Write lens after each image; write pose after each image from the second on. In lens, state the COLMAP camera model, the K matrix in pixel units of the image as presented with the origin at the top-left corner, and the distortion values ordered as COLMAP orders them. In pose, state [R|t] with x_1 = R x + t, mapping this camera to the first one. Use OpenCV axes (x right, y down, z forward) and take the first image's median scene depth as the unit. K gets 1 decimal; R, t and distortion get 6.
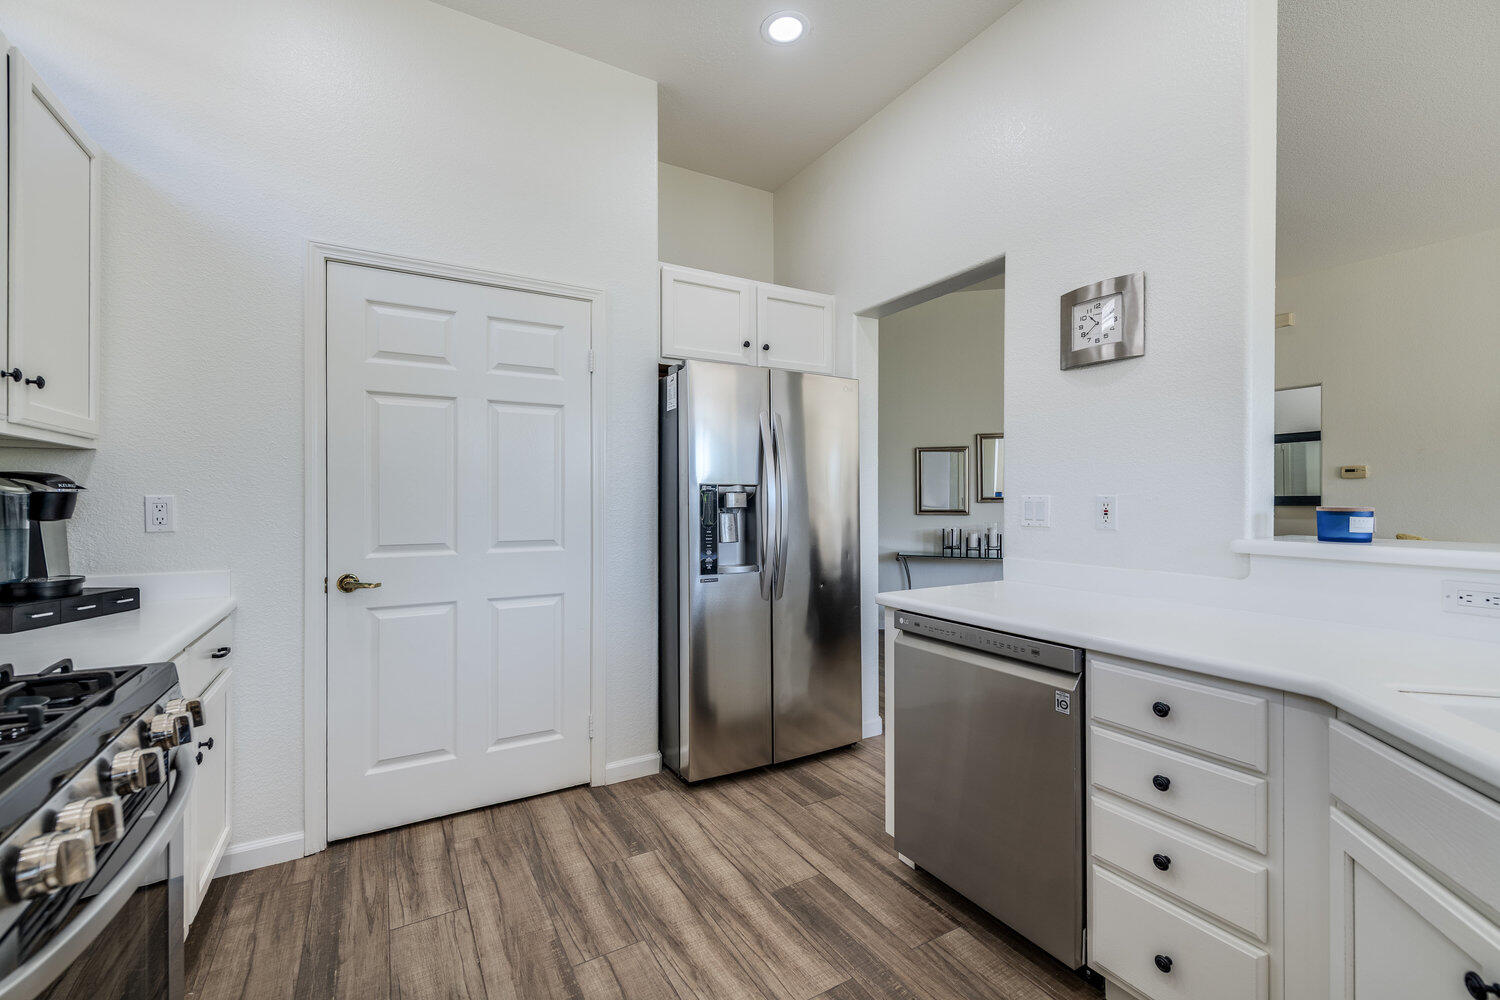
lens RADIAL K [[649.3, 0, 750.0], [0, 649.3, 500.0], [0, 0, 1]] dist [0.009554, -0.000192]
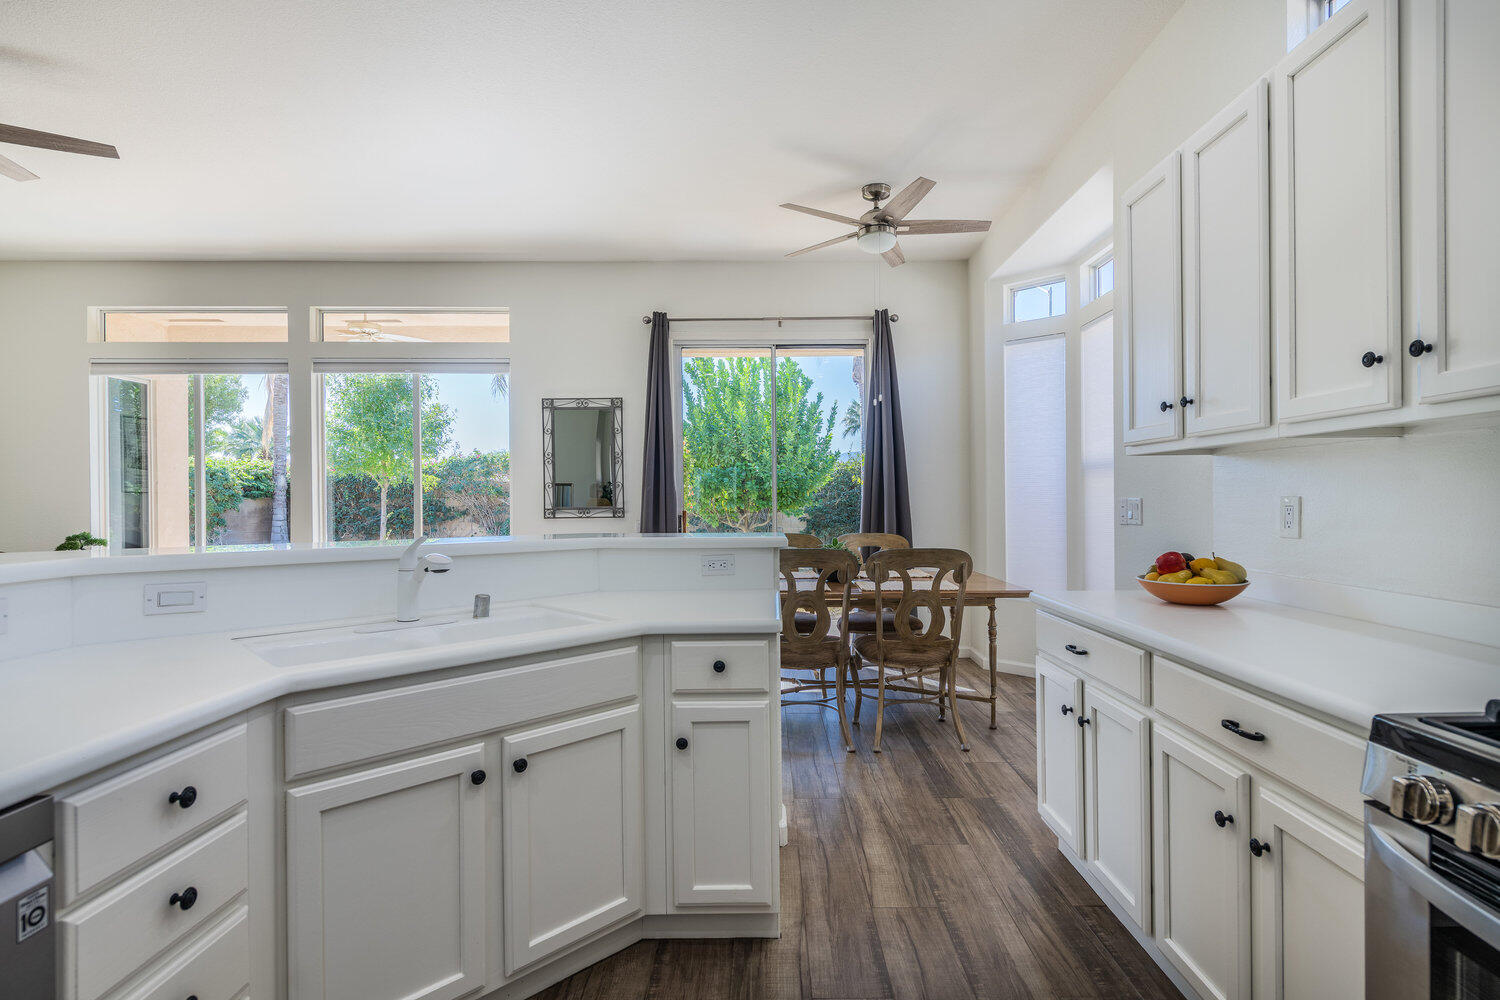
lens RADIAL K [[732.2, 0, 761.2], [0, 732.2, 503.8], [0, 0, 1]] dist [0.024530, -0.012111]
pose [[-0.865603, 0.003294, 0.500720, -0.261583], [0.006577, 0.999967, 0.004791, -0.004160], [-0.500688, 0.007440, -0.865596, 1.079715]]
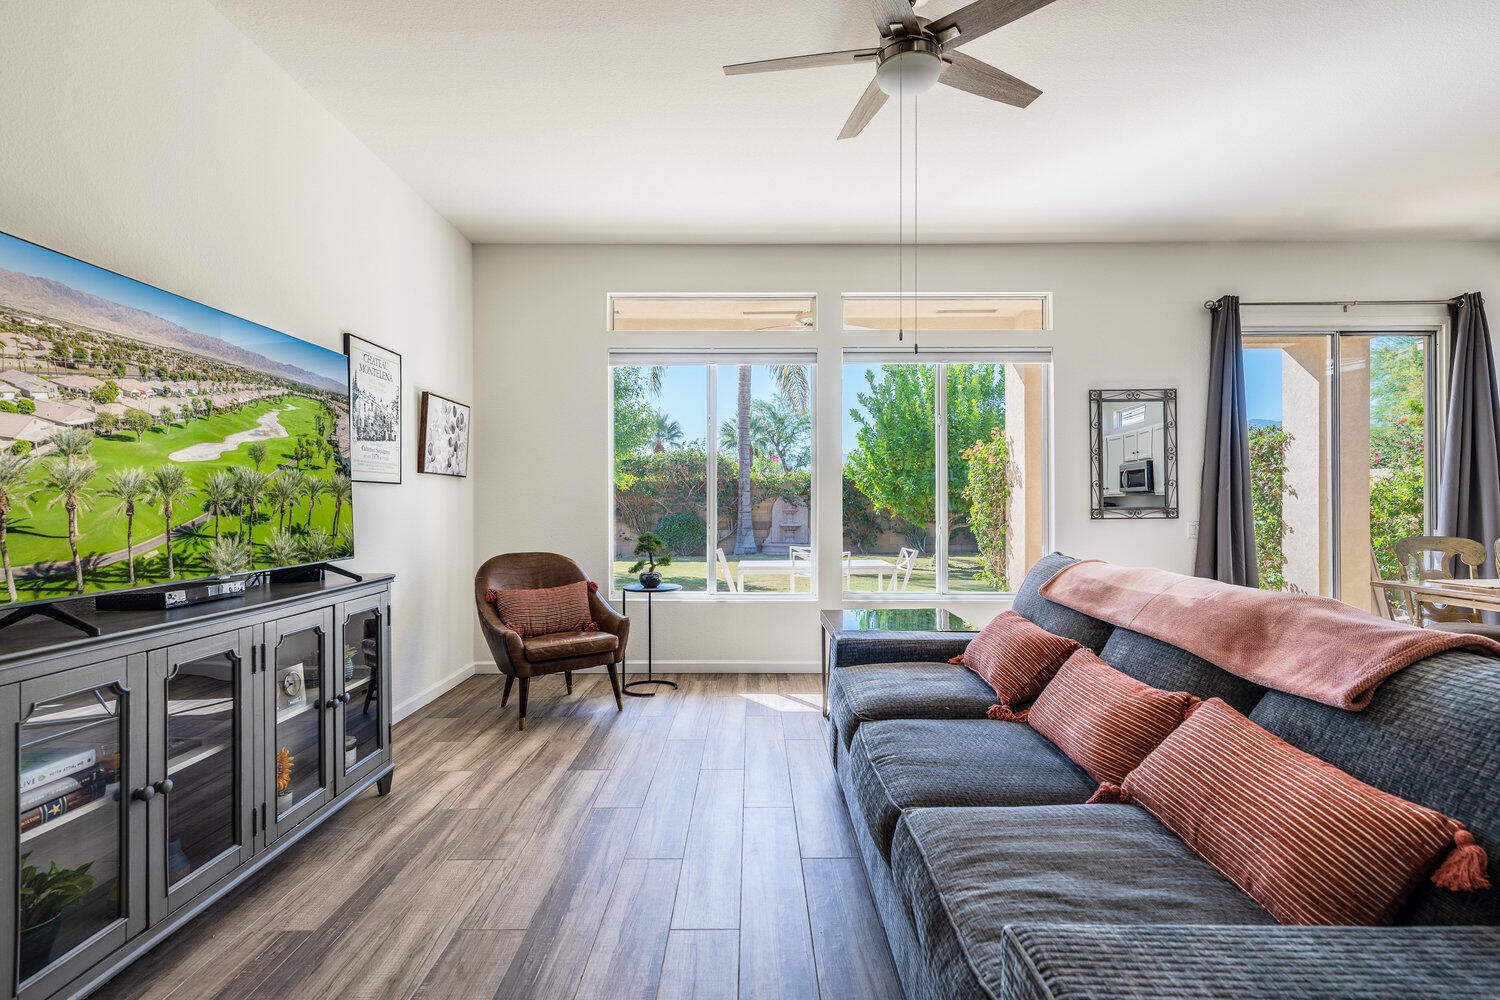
lens RADIAL K [[714.2, 0, 750.0], [0, 714.2, 500.0], [0, 0, 1]] dist [-0.001130, -0.000398]
pose [[-0.864458, 0.003562, 0.502693, 1.866721], [0.003483, 0.999993, -0.001096, -0.010883], [-0.502693, 0.000803, -0.864464, 1.933000]]
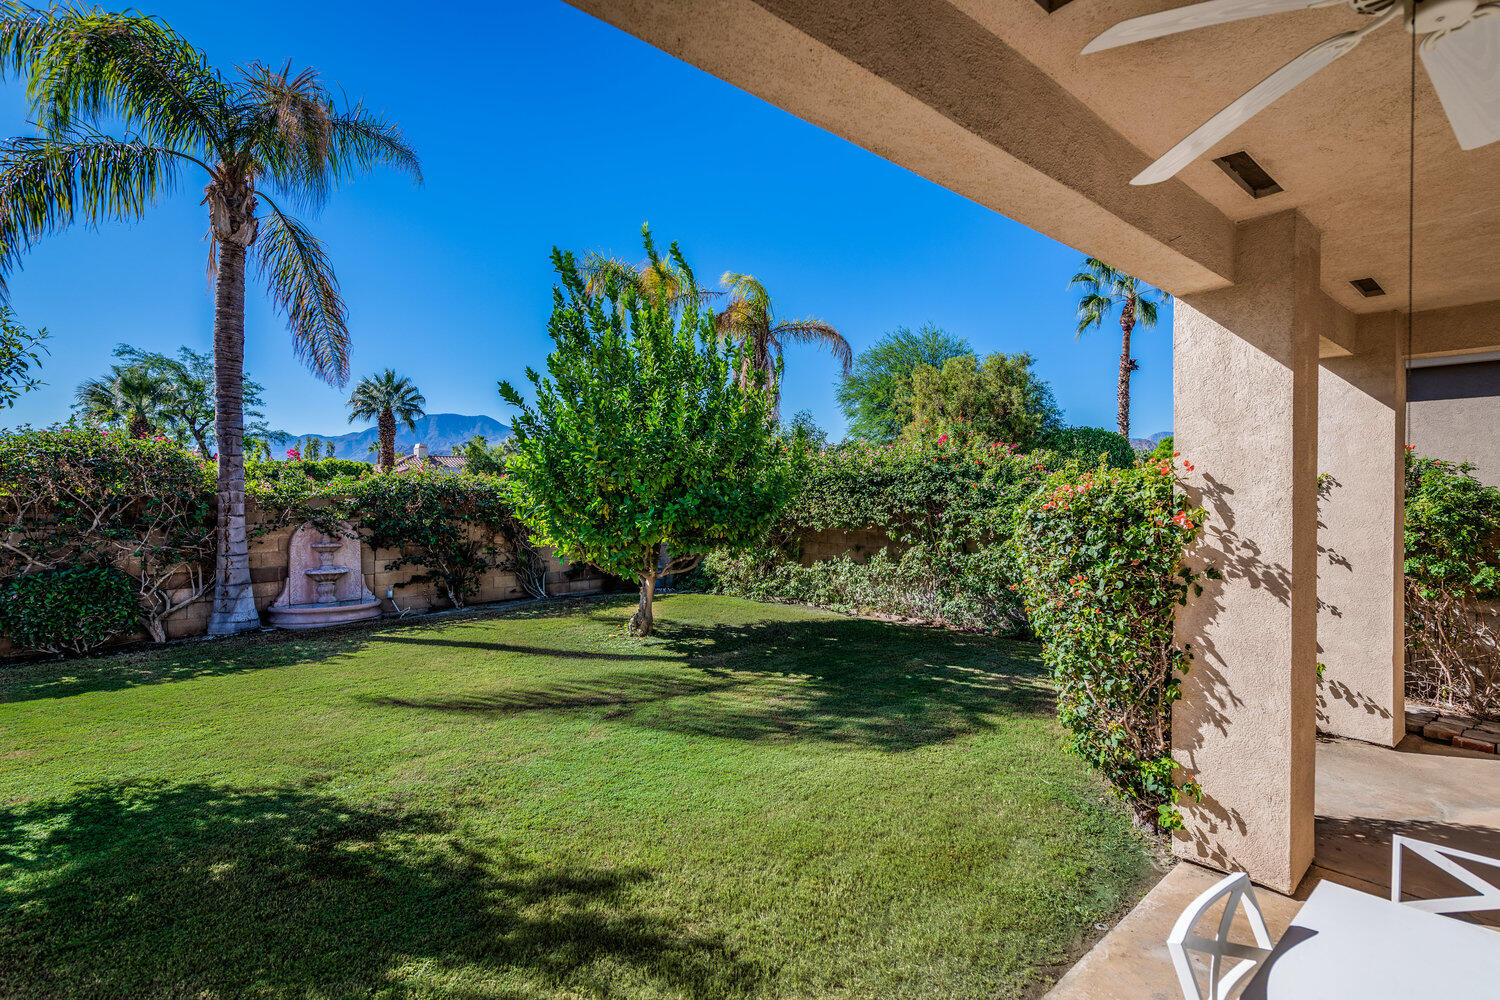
lens RADIAL K [[732.2, 0, 761.2], [0, 732.2, 503.8], [0, 0, 1]] dist [0.024530, -0.012111]
pose [[-0.981746, 0.004099, -0.190154, 4.151684], [0.001182, 0.999880, 0.015447, -0.319395], [0.190195, 0.014940, -0.981633, -0.502157]]
